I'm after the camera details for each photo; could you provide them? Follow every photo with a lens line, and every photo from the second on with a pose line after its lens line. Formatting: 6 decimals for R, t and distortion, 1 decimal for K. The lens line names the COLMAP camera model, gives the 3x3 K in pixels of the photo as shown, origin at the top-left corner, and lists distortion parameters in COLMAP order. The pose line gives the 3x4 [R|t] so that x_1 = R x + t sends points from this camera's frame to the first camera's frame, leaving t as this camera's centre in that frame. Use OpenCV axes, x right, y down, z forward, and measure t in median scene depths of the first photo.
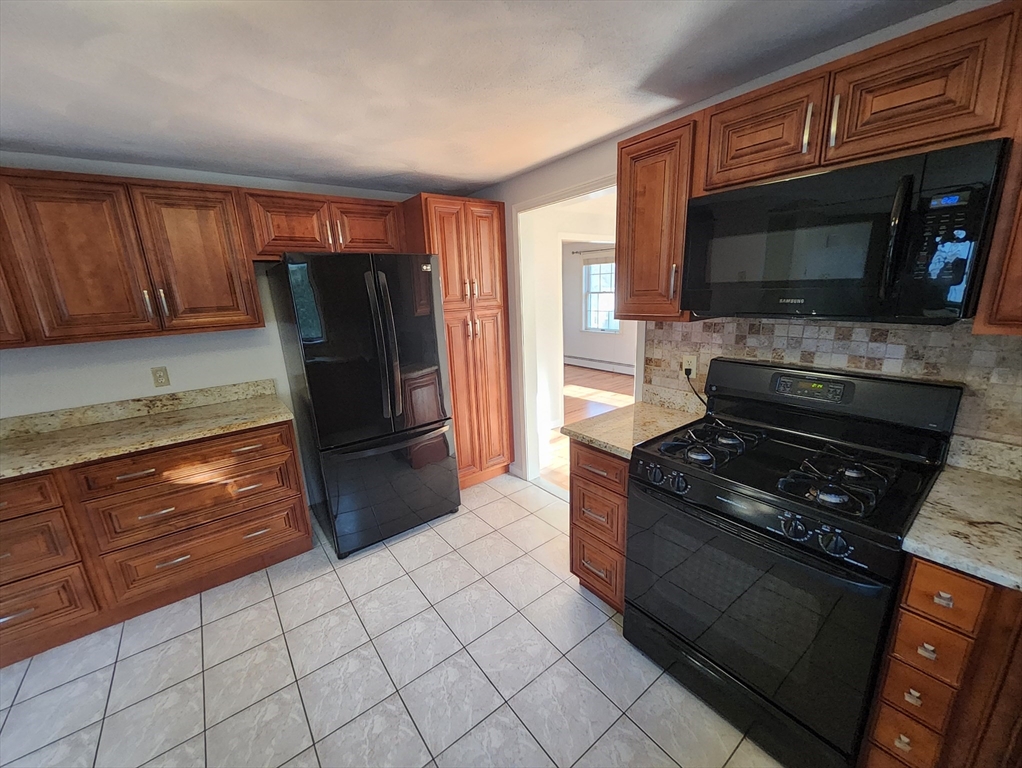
lens RADIAL K [[402.1, 0, 507.4], [0, 402.1, 388.7], [0, 0, 1]] dist [0.019480, -0.011252]
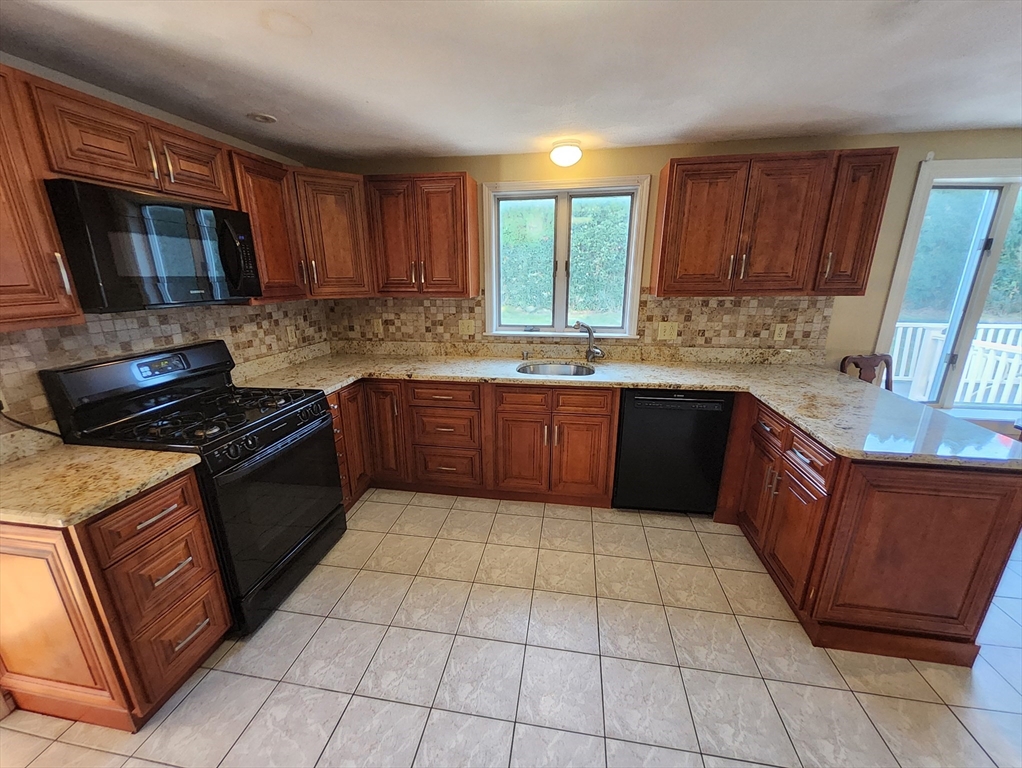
lens RADIAL K [[402.1, 0, 507.4], [0, 402.1, 388.7], [0, 0, 1]] dist [0.019480, -0.011252]
pose [[-0.683704, -0.155765, 0.712941, -0.862701], [0.212147, 0.892337, 0.398407, -0.209865], [-0.698242, 0.423640, -0.577050, 1.009939]]
